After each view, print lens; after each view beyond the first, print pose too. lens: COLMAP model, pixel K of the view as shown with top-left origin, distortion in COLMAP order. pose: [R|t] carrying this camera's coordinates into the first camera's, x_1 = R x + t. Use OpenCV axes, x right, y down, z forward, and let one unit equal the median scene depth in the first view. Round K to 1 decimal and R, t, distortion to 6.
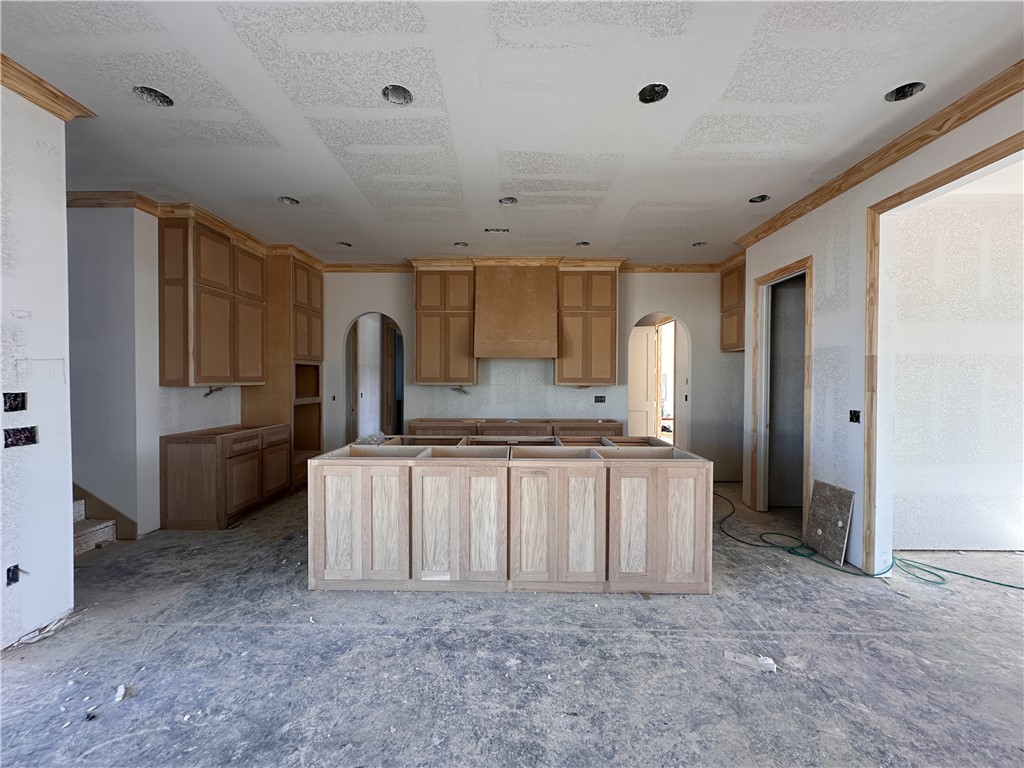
lens RADIAL K [[408.4, 0, 512.0], [0, 408.4, 384.0], [0, 0, 1]] dist [-0.000765, 0.000341]
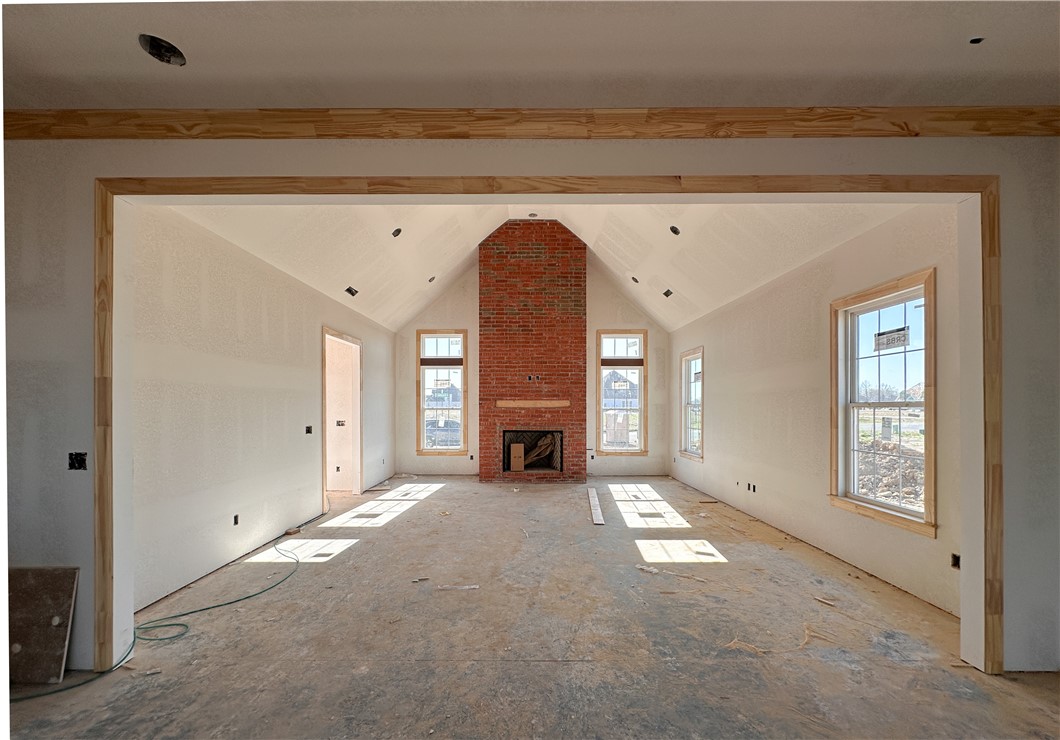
lens RADIAL K [[421.8, 0, 526.4], [0, 421.8, 405.8], [0, 0, 1]] dist [-0.000999, 0.000020]
pose [[-0.011739, -0.001487, 0.999930, 0.098462], [0.011245, 0.999935, 0.001619, -0.010857], [-0.999868, 0.011263, -0.011722, 0.236812]]
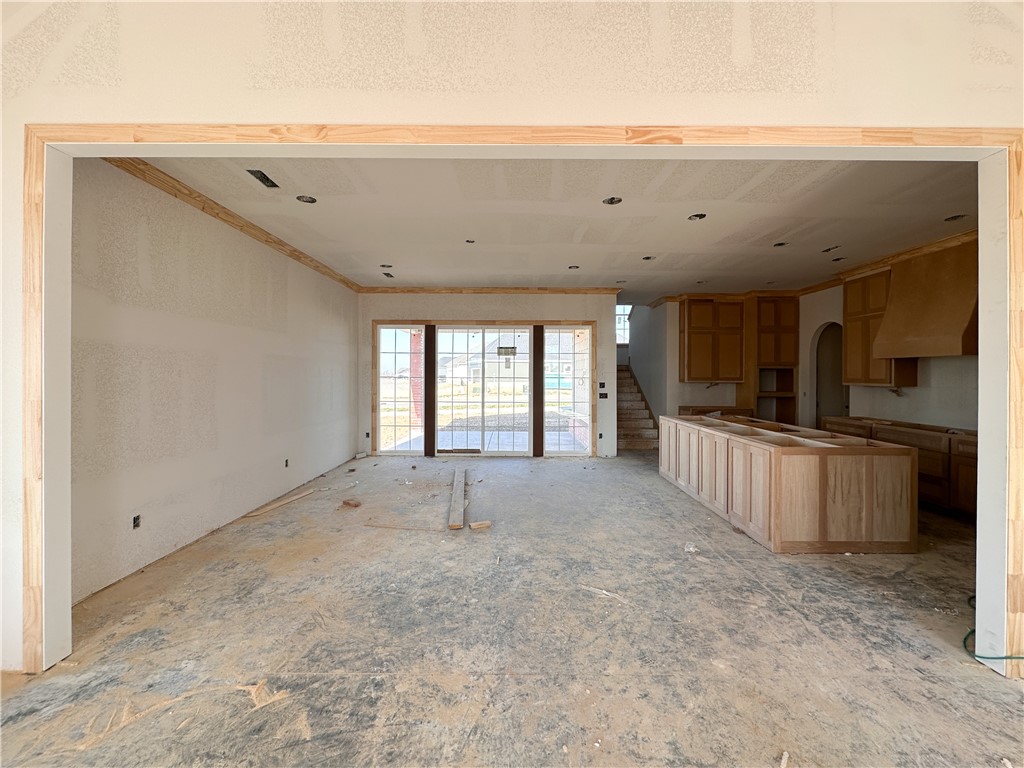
lens RADIAL K [[408.4, 0, 512.0], [0, 408.4, 384.0], [0, 0, 1]] dist [-0.000765, 0.000341]
pose [[0.008358, 0.020133, -0.999762, 1.597470], [-0.014845, 0.999690, 0.020007, -0.017339], [0.999855, 0.014674, 0.008654, 0.162861]]
